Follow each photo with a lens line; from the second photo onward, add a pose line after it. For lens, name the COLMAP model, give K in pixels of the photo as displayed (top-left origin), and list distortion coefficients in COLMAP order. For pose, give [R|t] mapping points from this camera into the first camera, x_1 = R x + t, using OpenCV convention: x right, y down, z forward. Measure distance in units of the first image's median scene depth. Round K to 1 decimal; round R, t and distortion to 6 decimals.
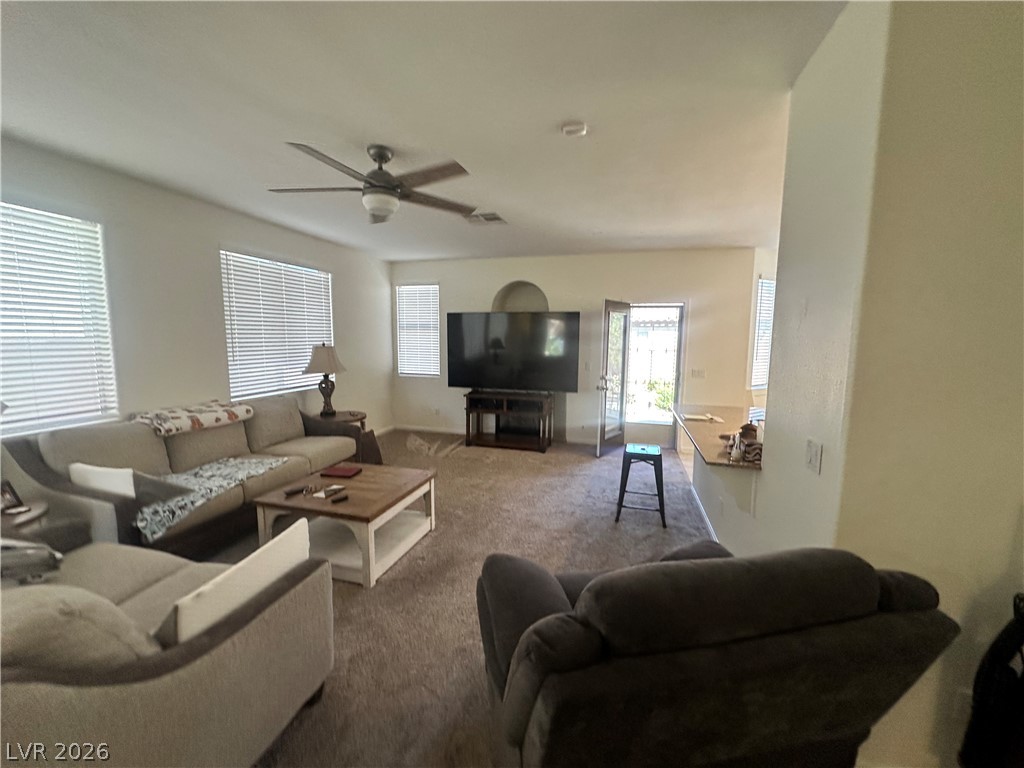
lens RADIAL K [[408.7, 0, 512.7], [0, 408.7, 381.3], [0, 0, 1]] dist [-0.003214, 0.000667]
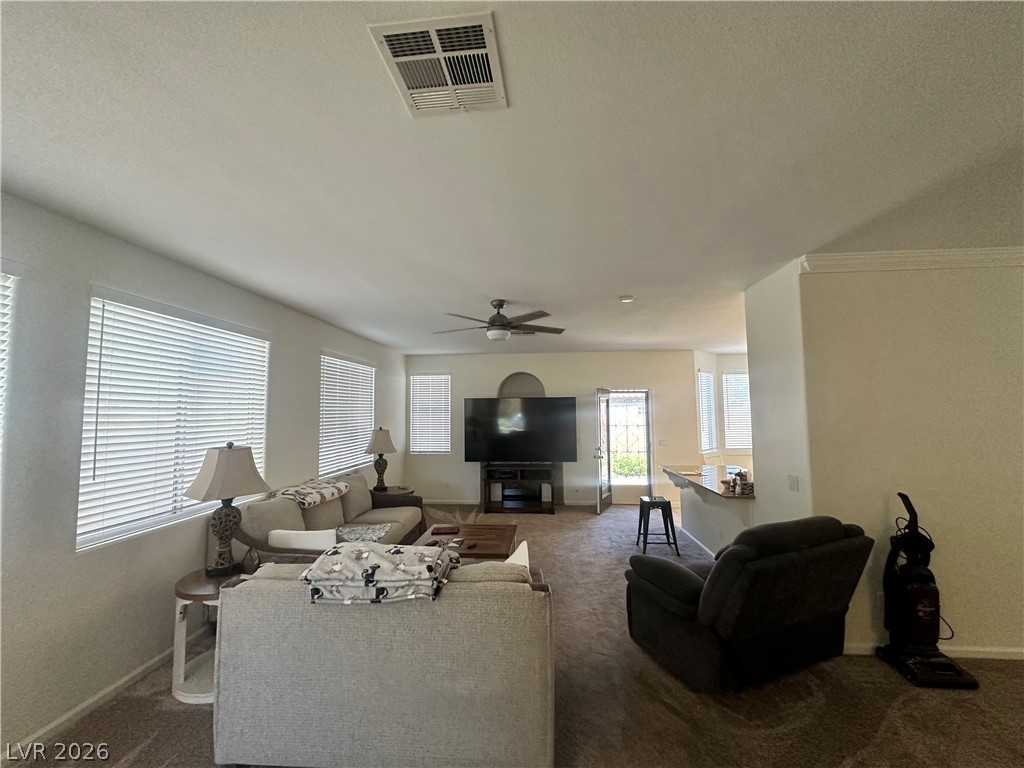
lens RADIAL K [[408.7, 0, 511.7], [0, 408.7, 381.2], [0, 0, 1]] dist [-0.003214, 0.000667]
pose [[0.982085, -0.004796, 0.188378, -0.304576], [0.039002, 0.983203, -0.178301, 0.000887], [-0.184359, 0.182453, 0.965776, -0.232479]]
